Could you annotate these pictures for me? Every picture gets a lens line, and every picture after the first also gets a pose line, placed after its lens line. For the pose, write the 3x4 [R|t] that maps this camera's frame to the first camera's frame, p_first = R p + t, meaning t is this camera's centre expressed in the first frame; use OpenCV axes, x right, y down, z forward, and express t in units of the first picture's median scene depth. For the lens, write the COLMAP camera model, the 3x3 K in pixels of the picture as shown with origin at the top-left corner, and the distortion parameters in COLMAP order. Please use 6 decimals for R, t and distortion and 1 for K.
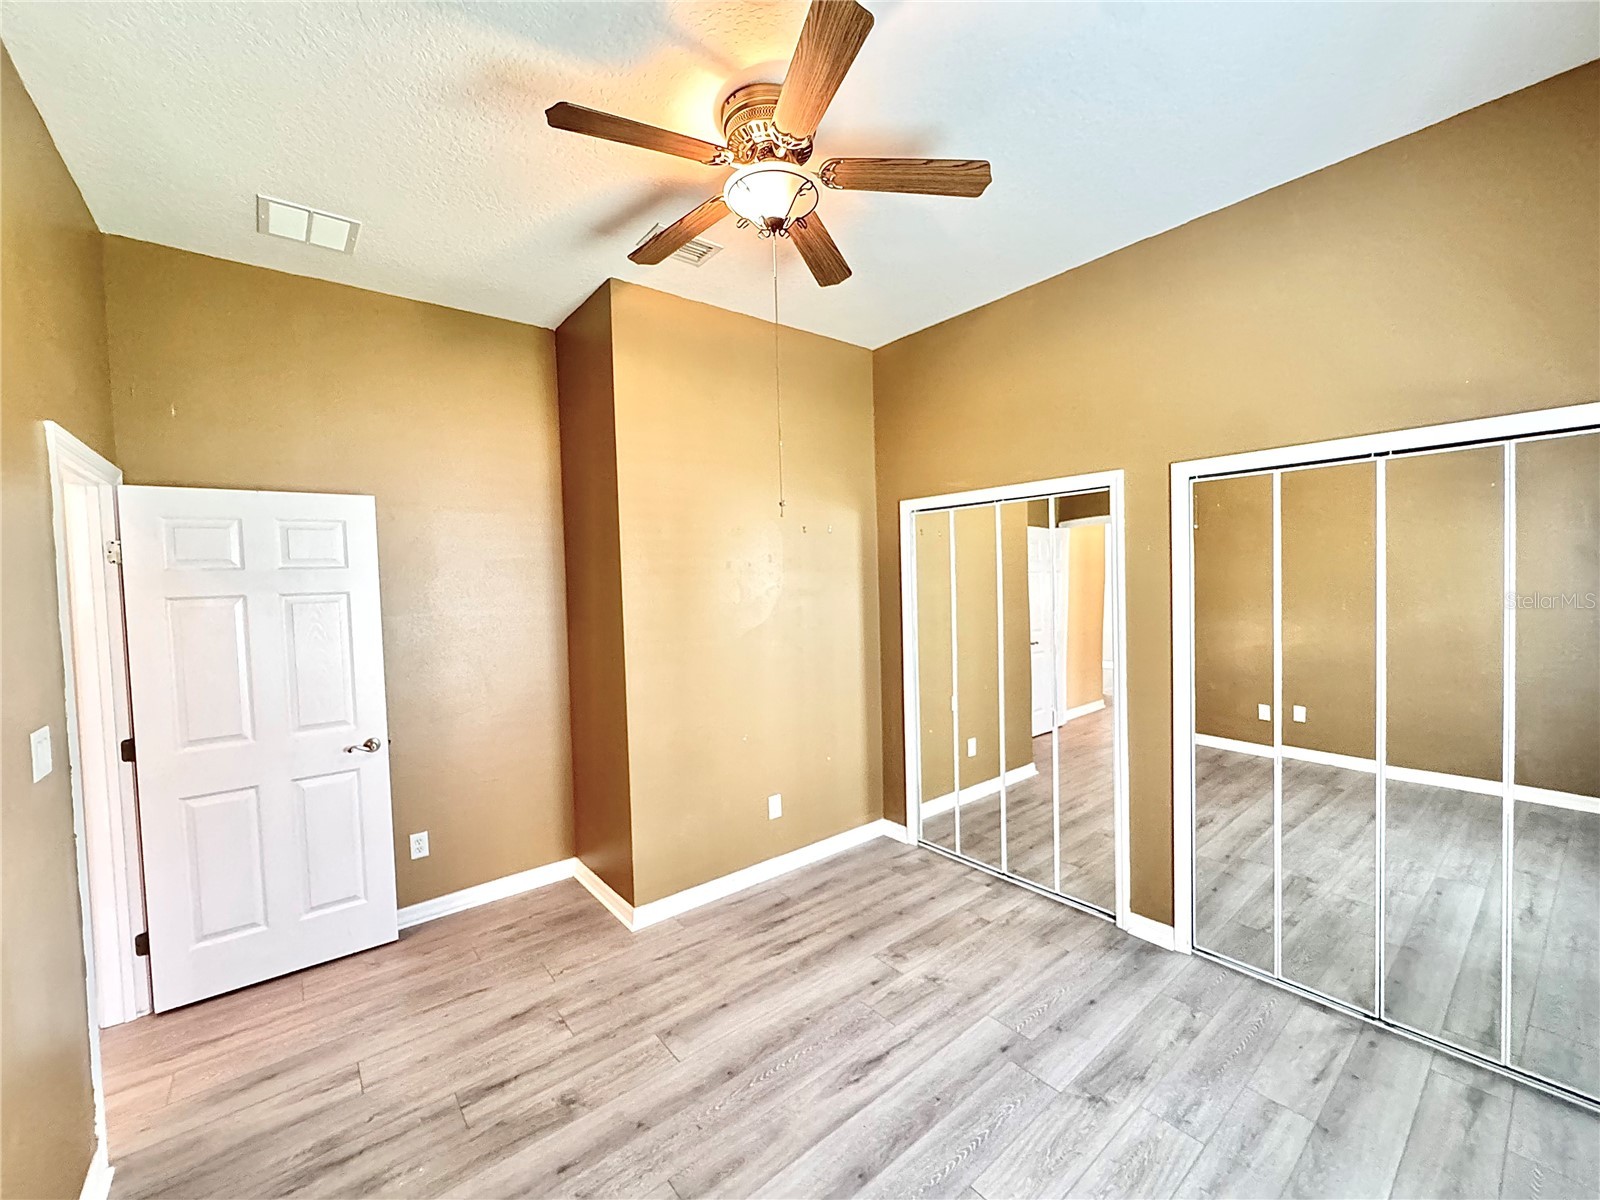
lens RADIAL K [[638.4, 0, 808.3], [0, 638.4, 597.1], [0, 0, 1]] dist [-0.004082, 0.000924]
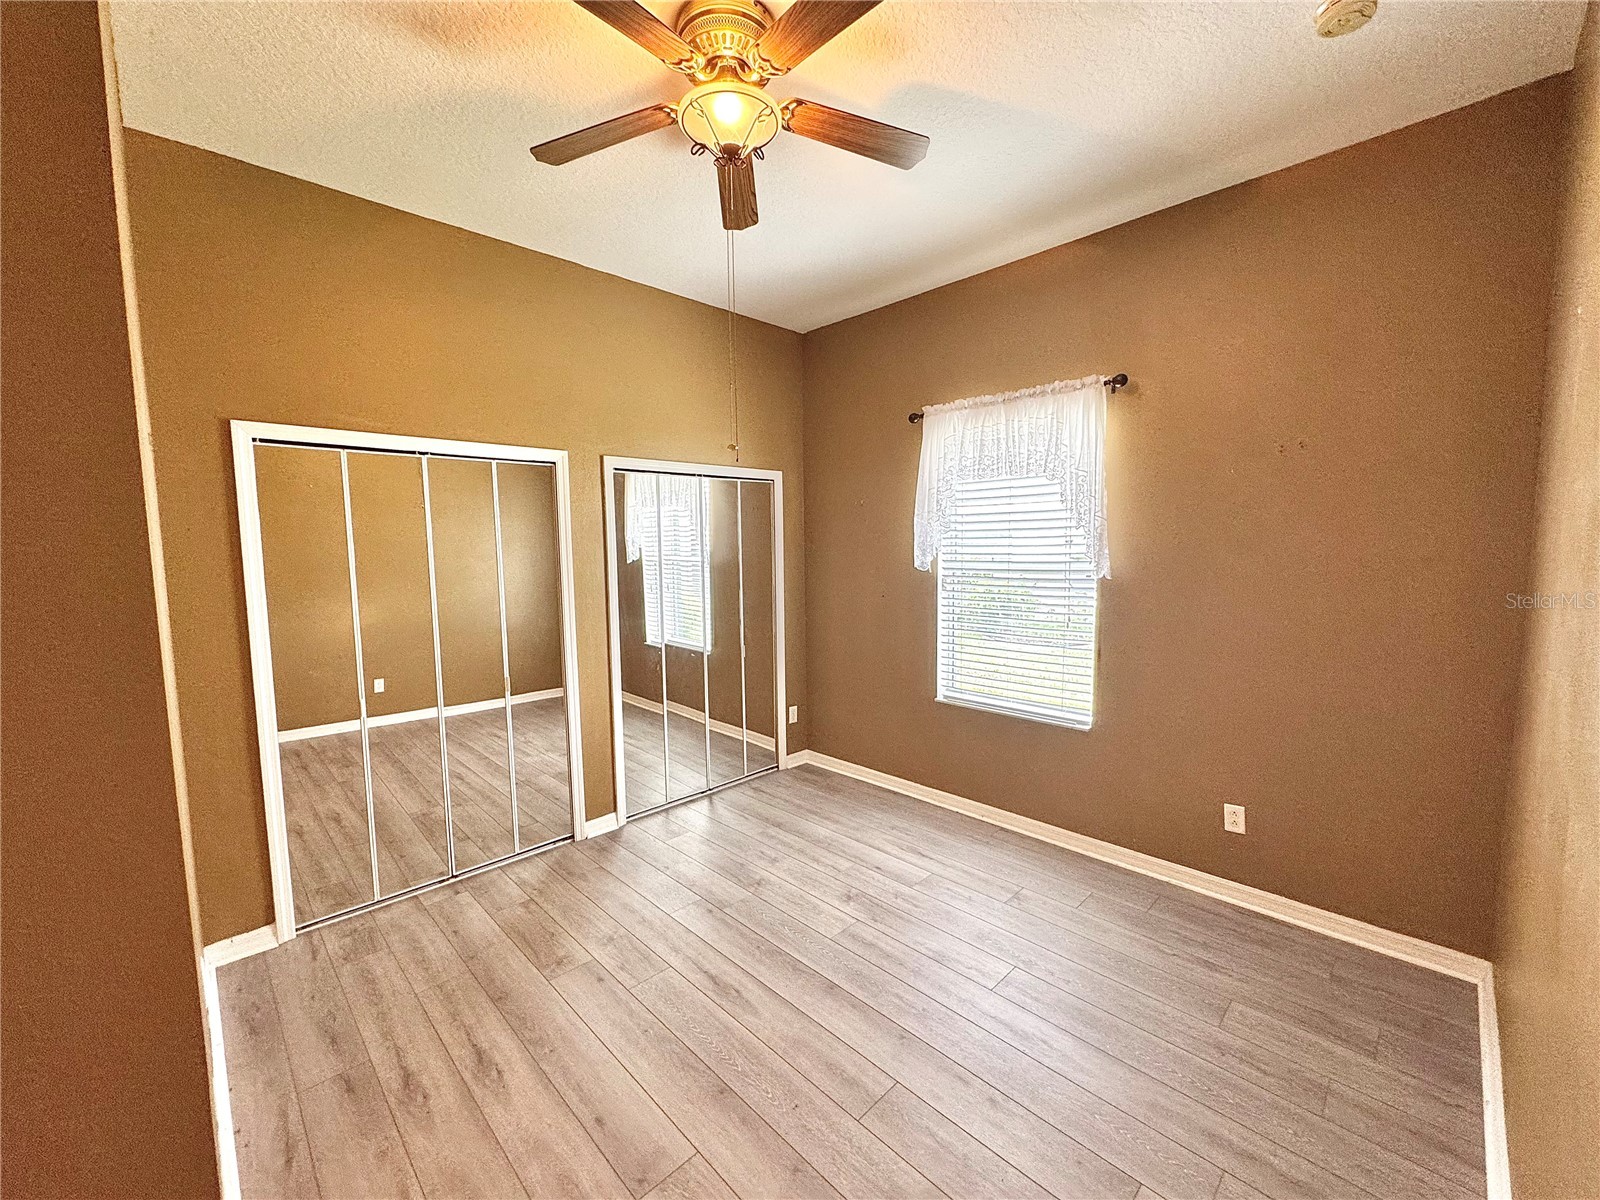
lens RADIAL K [[638.4, 0, 807.2], [0, 638.4, 605.1], [0, 0, 1]] dist [-0.004082, 0.000924]
pose [[-0.089205, -0.063613, 0.993980, -0.665342], [0.052276, 0.996284, 0.068452, 0.033699], [-0.994640, 0.058068, -0.085549, 0.654142]]
